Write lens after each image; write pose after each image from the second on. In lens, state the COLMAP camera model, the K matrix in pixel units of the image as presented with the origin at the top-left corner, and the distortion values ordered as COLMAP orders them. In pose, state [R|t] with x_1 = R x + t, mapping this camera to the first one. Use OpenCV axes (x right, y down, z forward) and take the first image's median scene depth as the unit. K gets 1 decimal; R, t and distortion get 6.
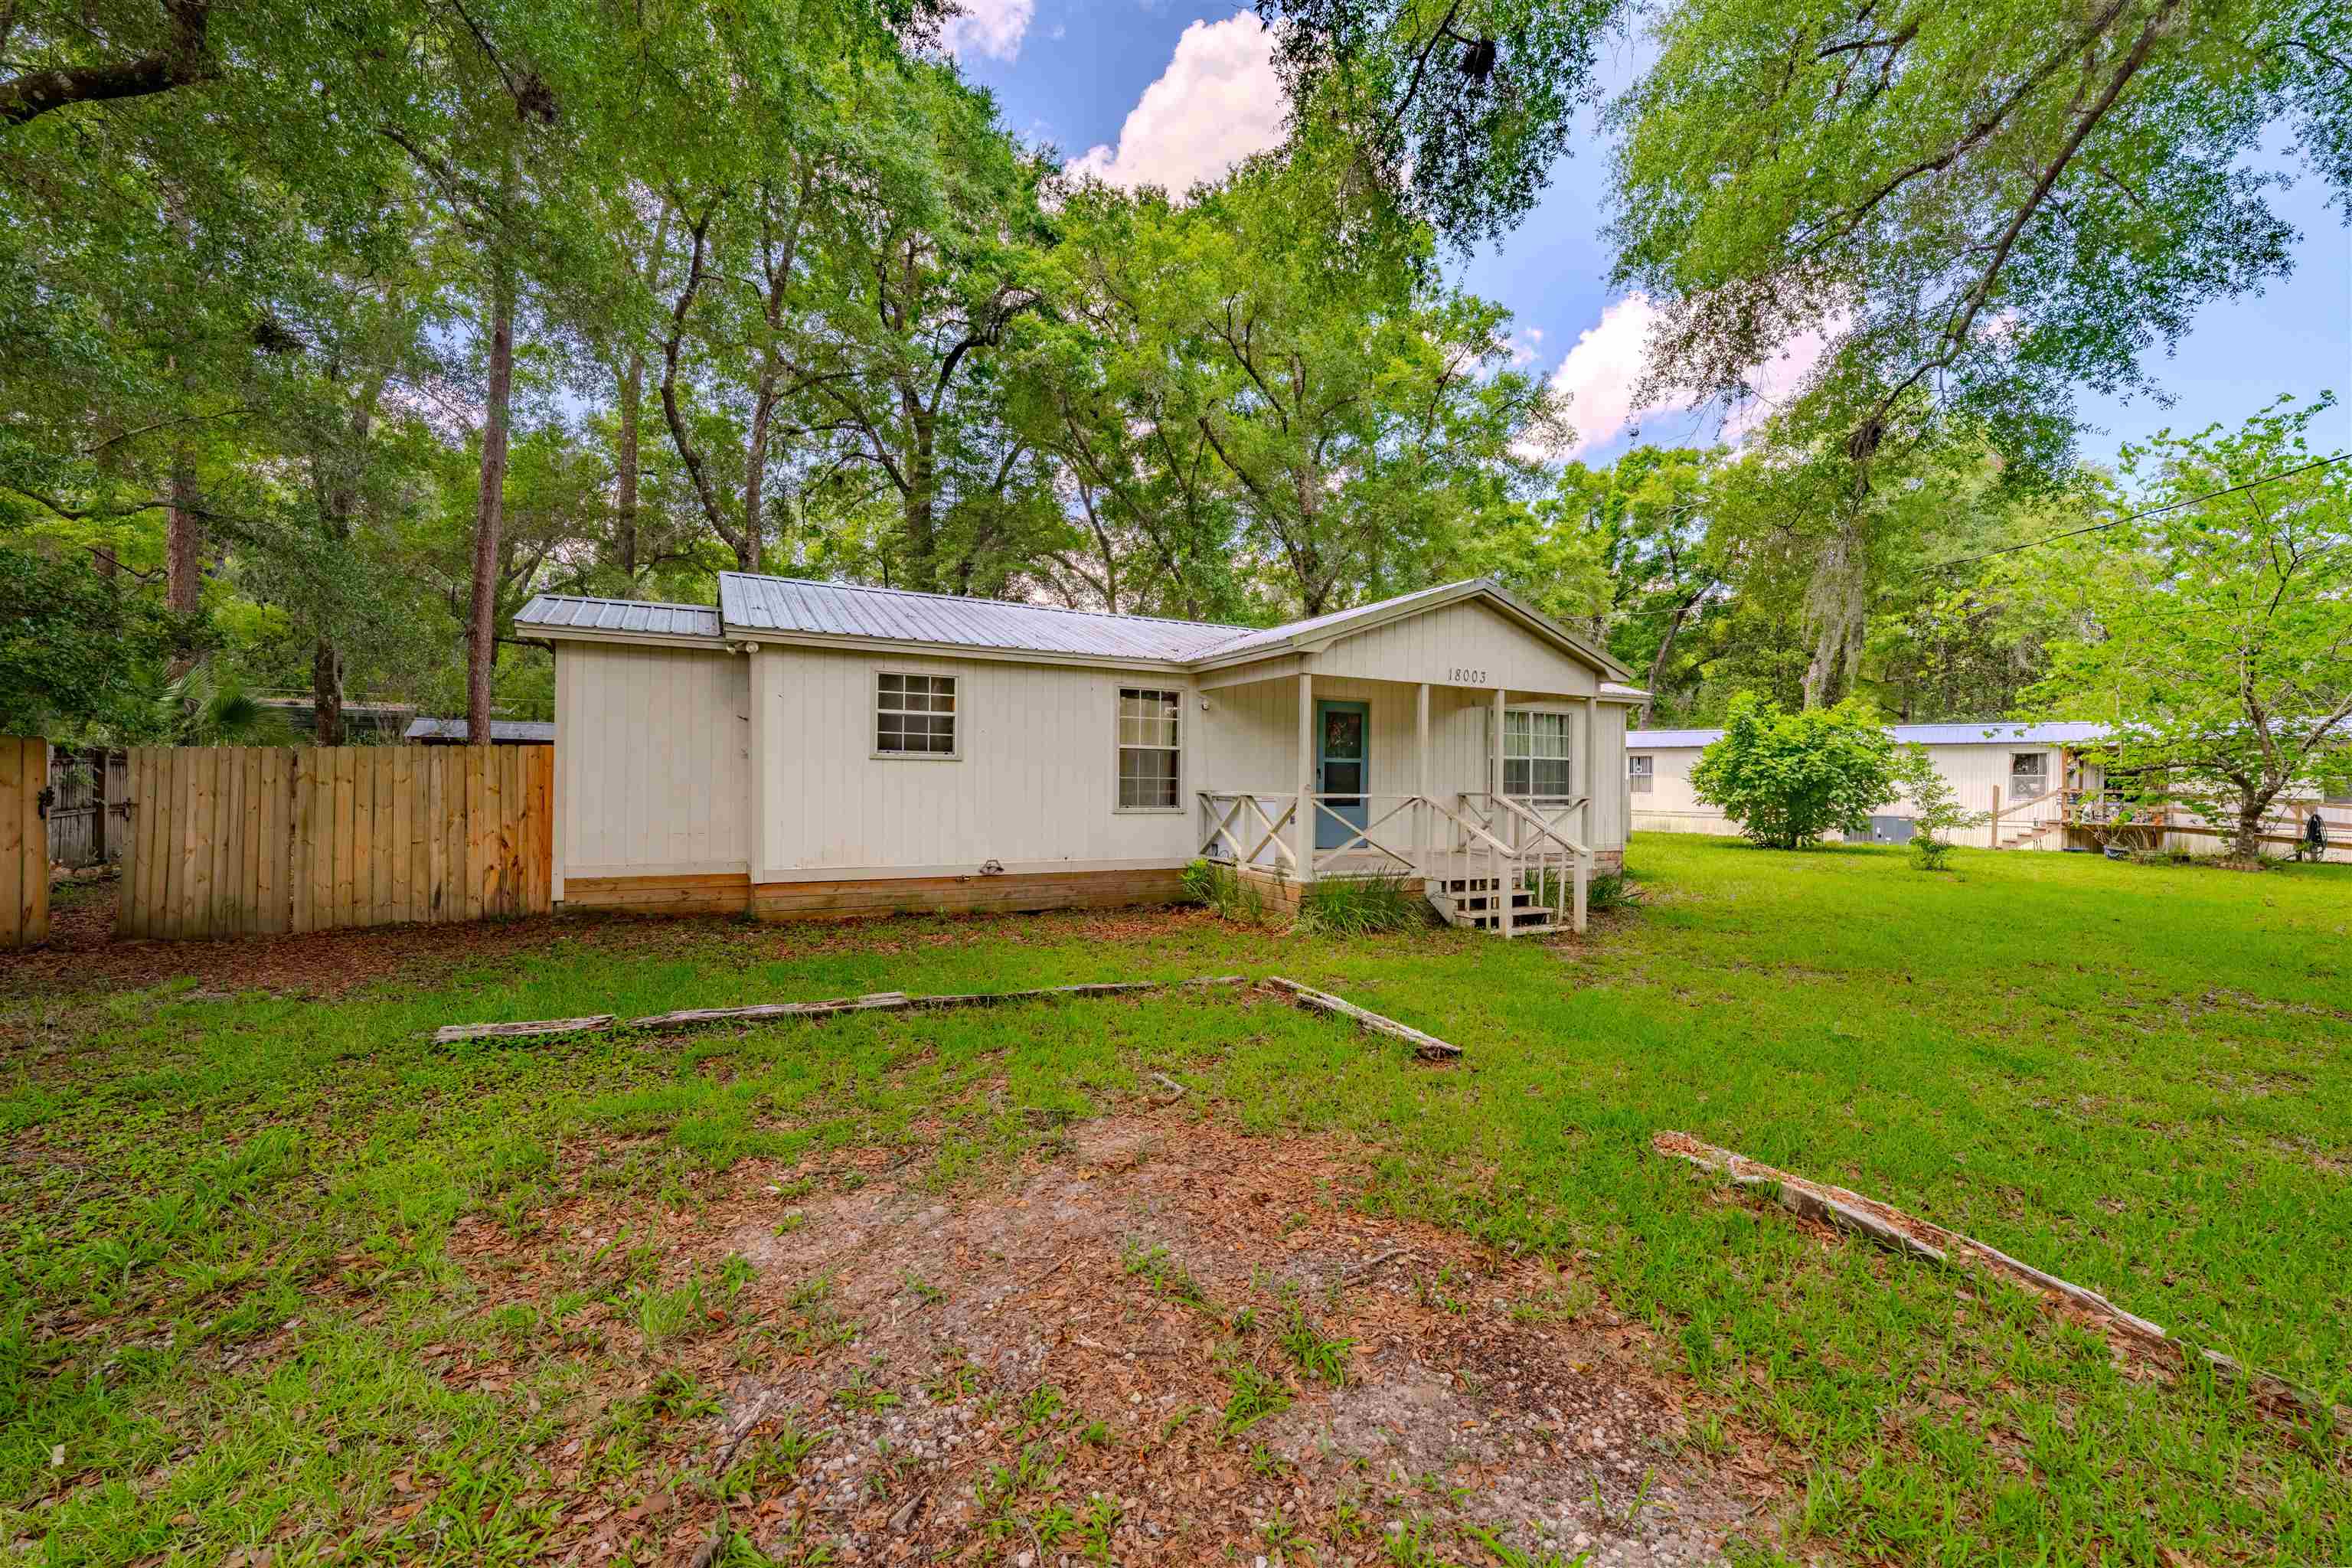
lens RADIAL K [[787.9, 0, 1241.1], [0, 787.9, 775.8], [0, 0, 1]] dist [0.000094, -0.000001]
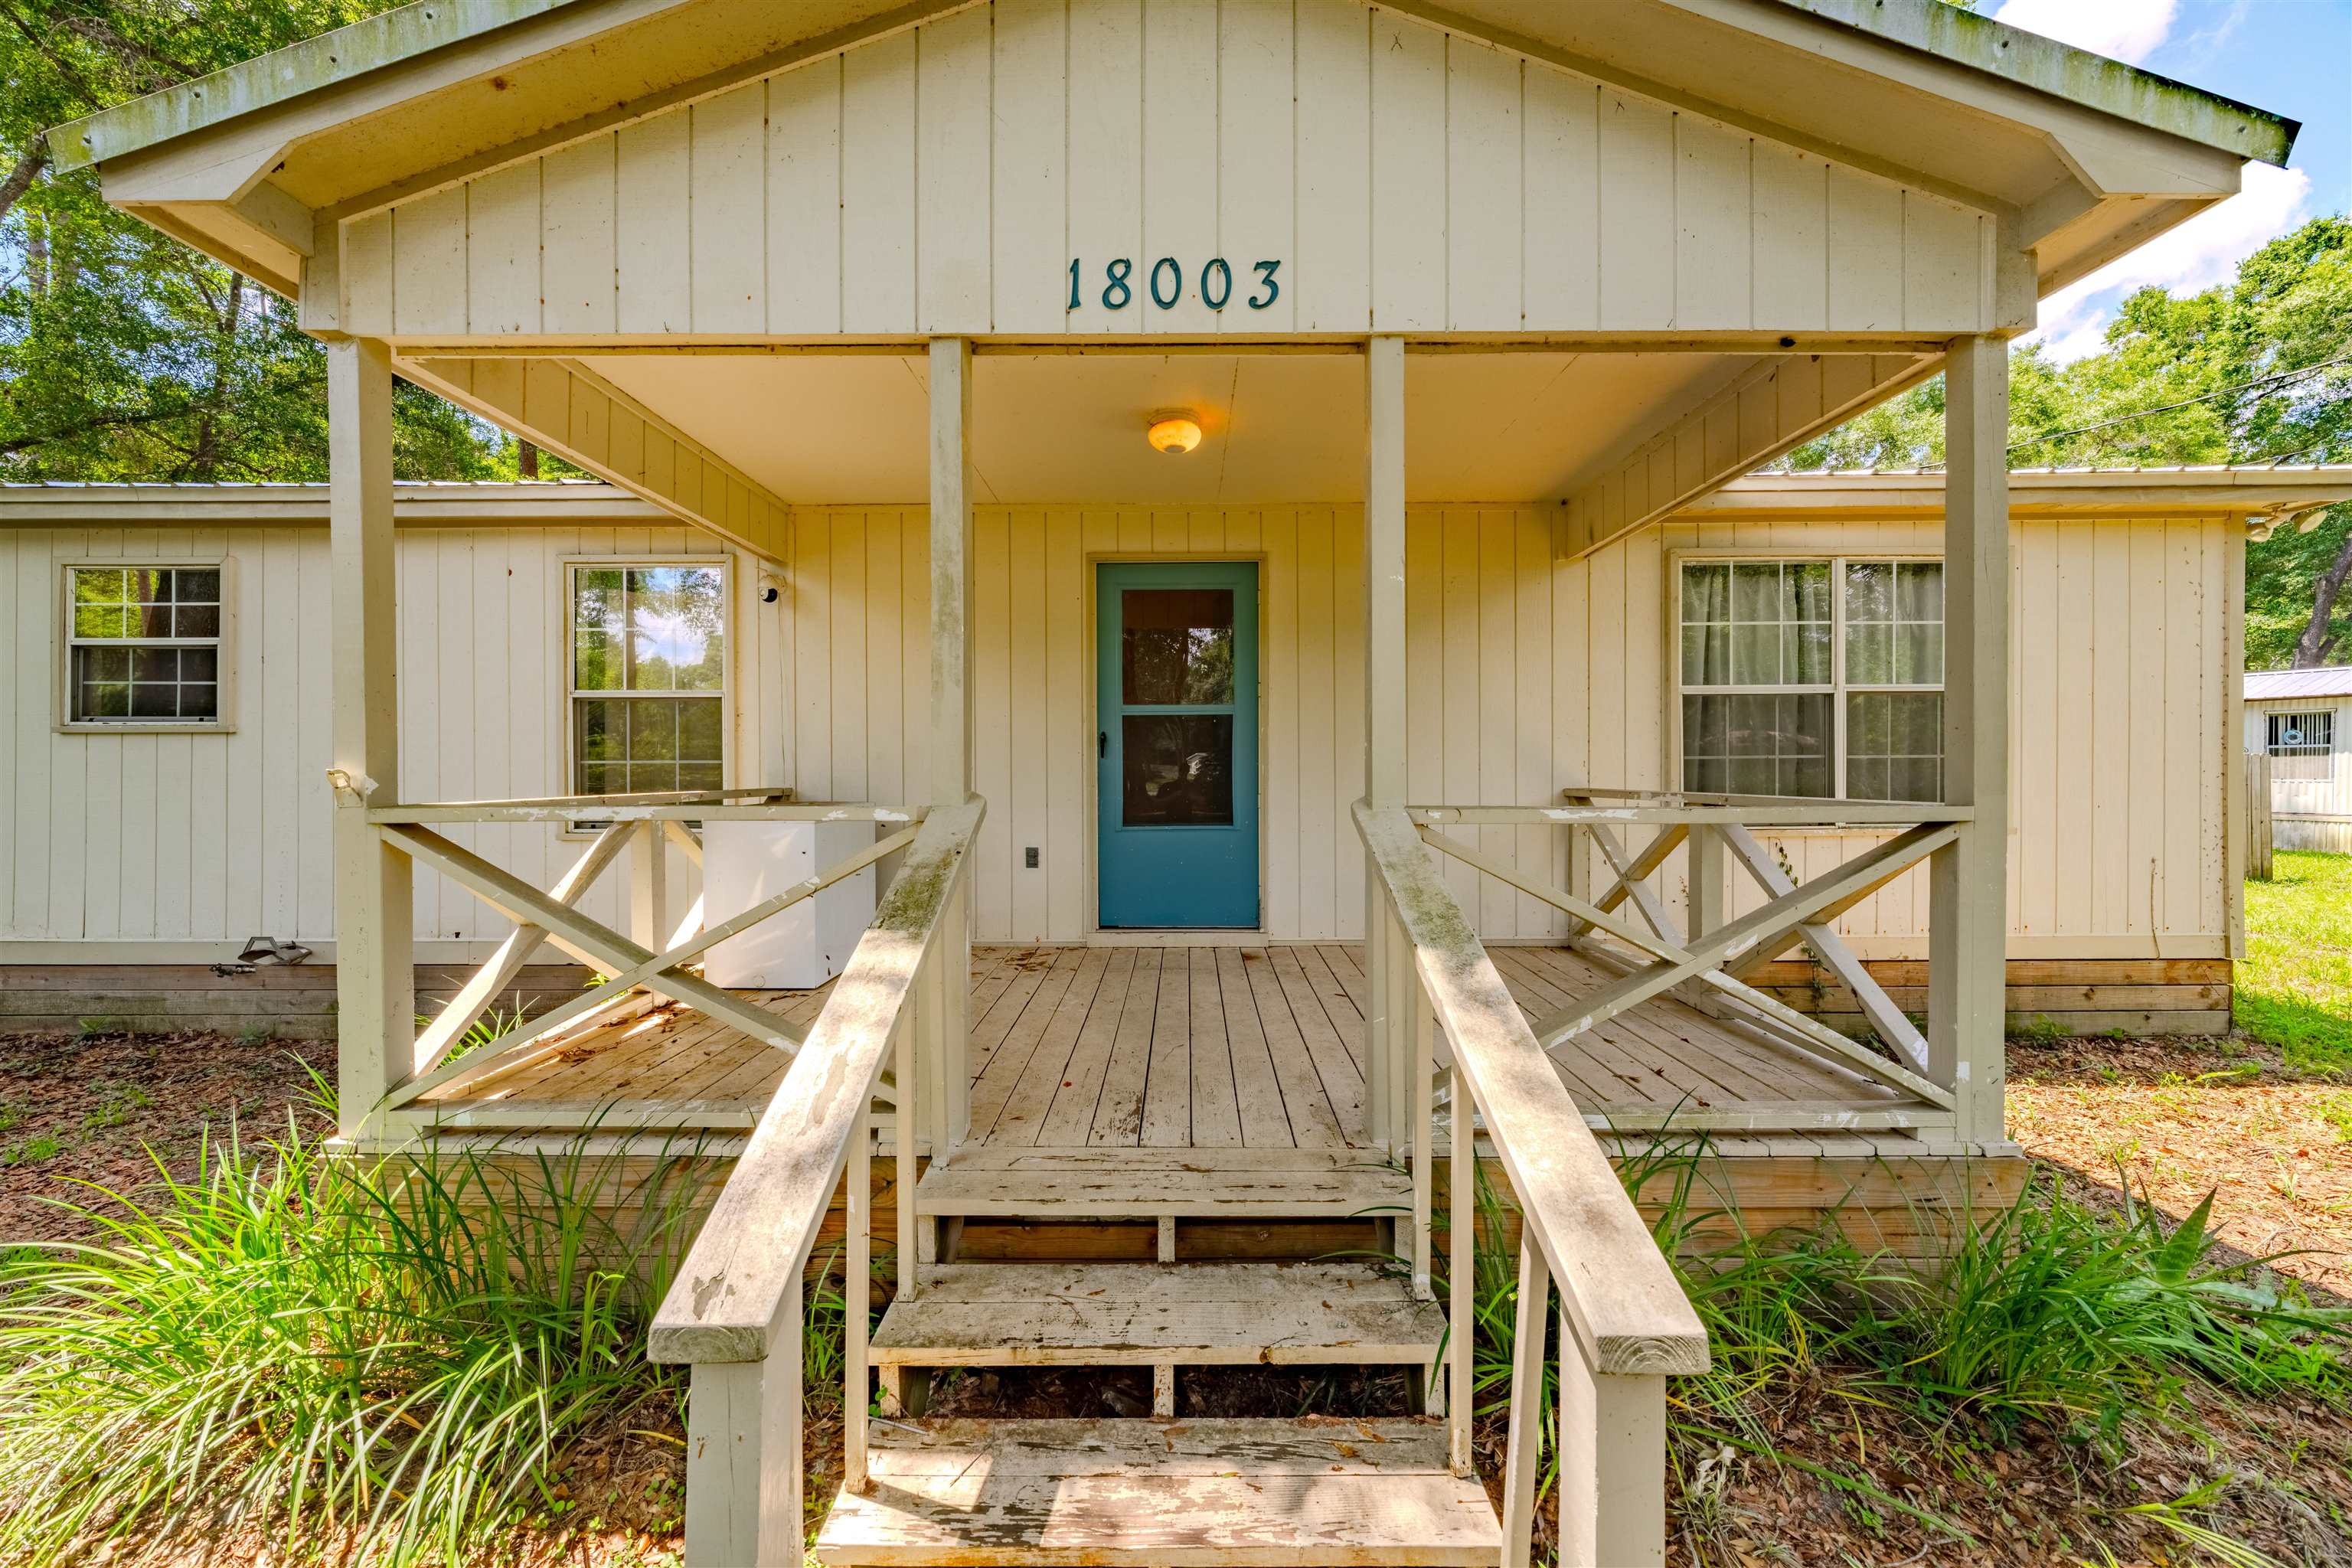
lens RADIAL K [[803.2, 0, 1175.0], [0, 803.2, 780.0], [0, 0, 1]] dist [-0.000731, -0.000089]
pose [[0.887135, -0.007432, -0.461449, 0.397529], [0.018374, 0.999646, 0.019223, 0.010813], [0.461143, -0.025532, 0.886958, 0.800012]]
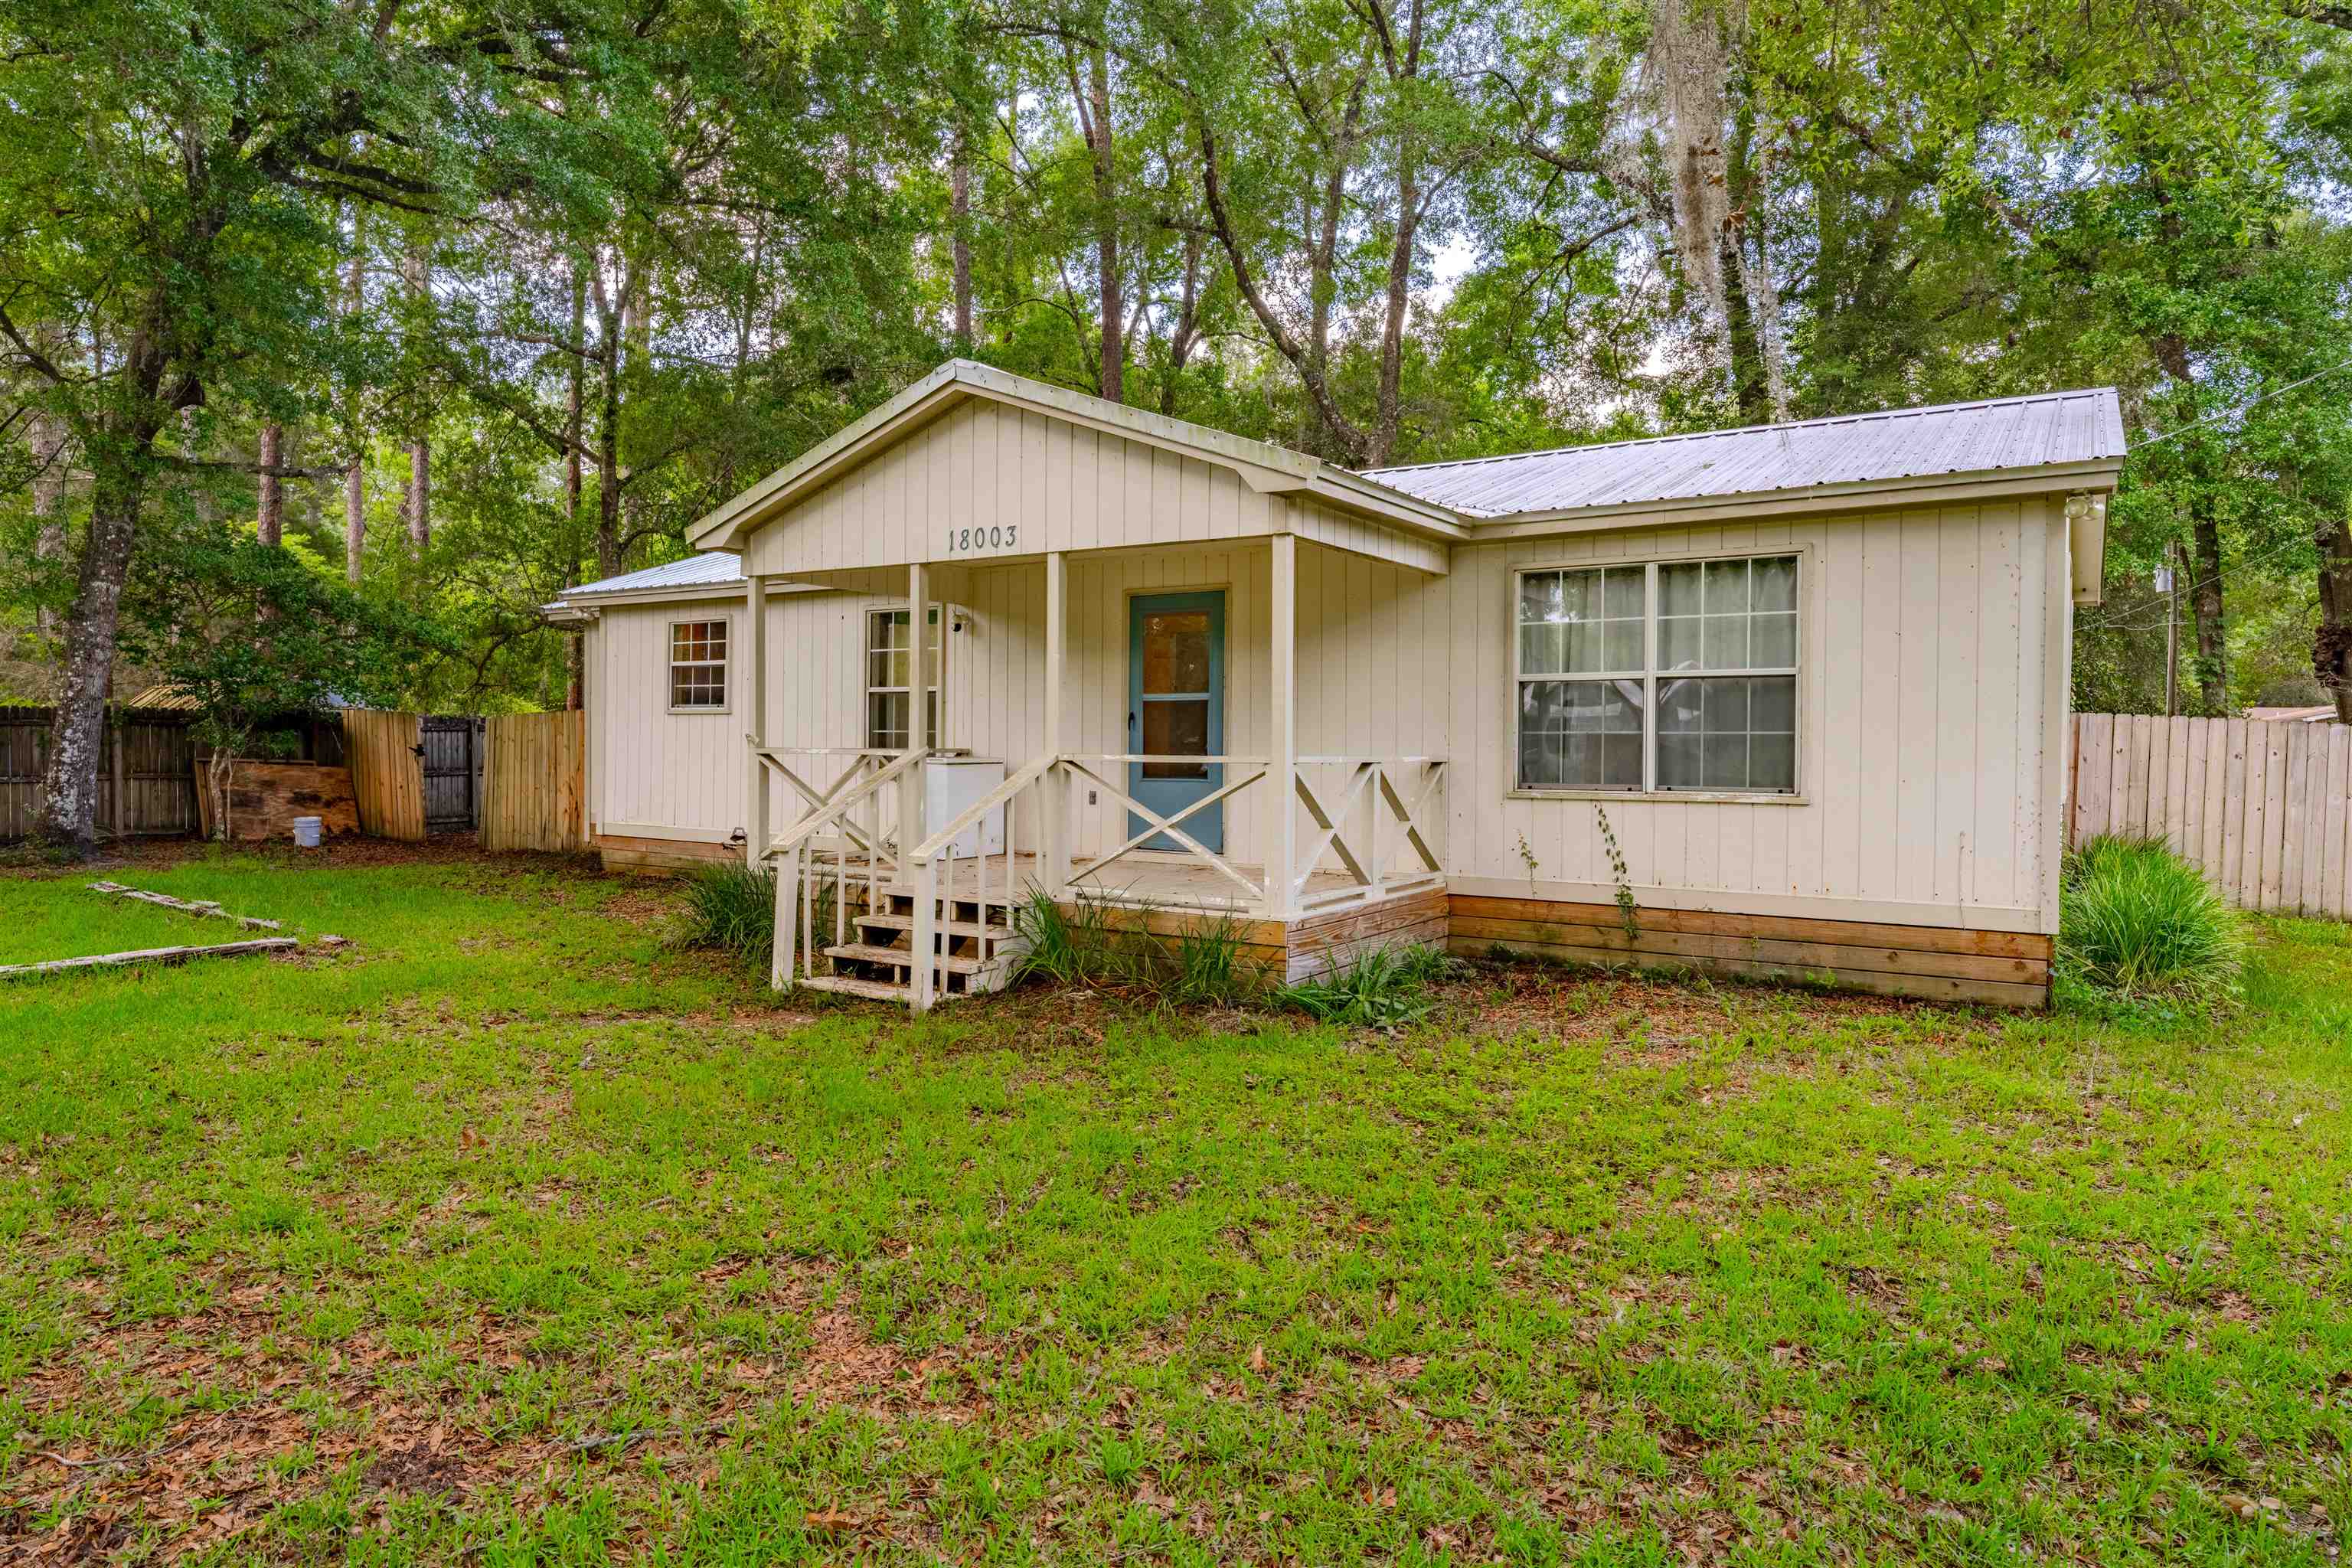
lens RADIAL K [[1401.0, 0, 1176.0], [0, 1401.0, 784.0], [0, 0, 1]] dist [0.000135, 0.000081]
pose [[0.497843, 0.019556, -0.867047, 1.224575], [0.007923, 0.999601, 0.027095, 0.020270], [0.867231, -0.020358, 0.497489, 0.631053]]
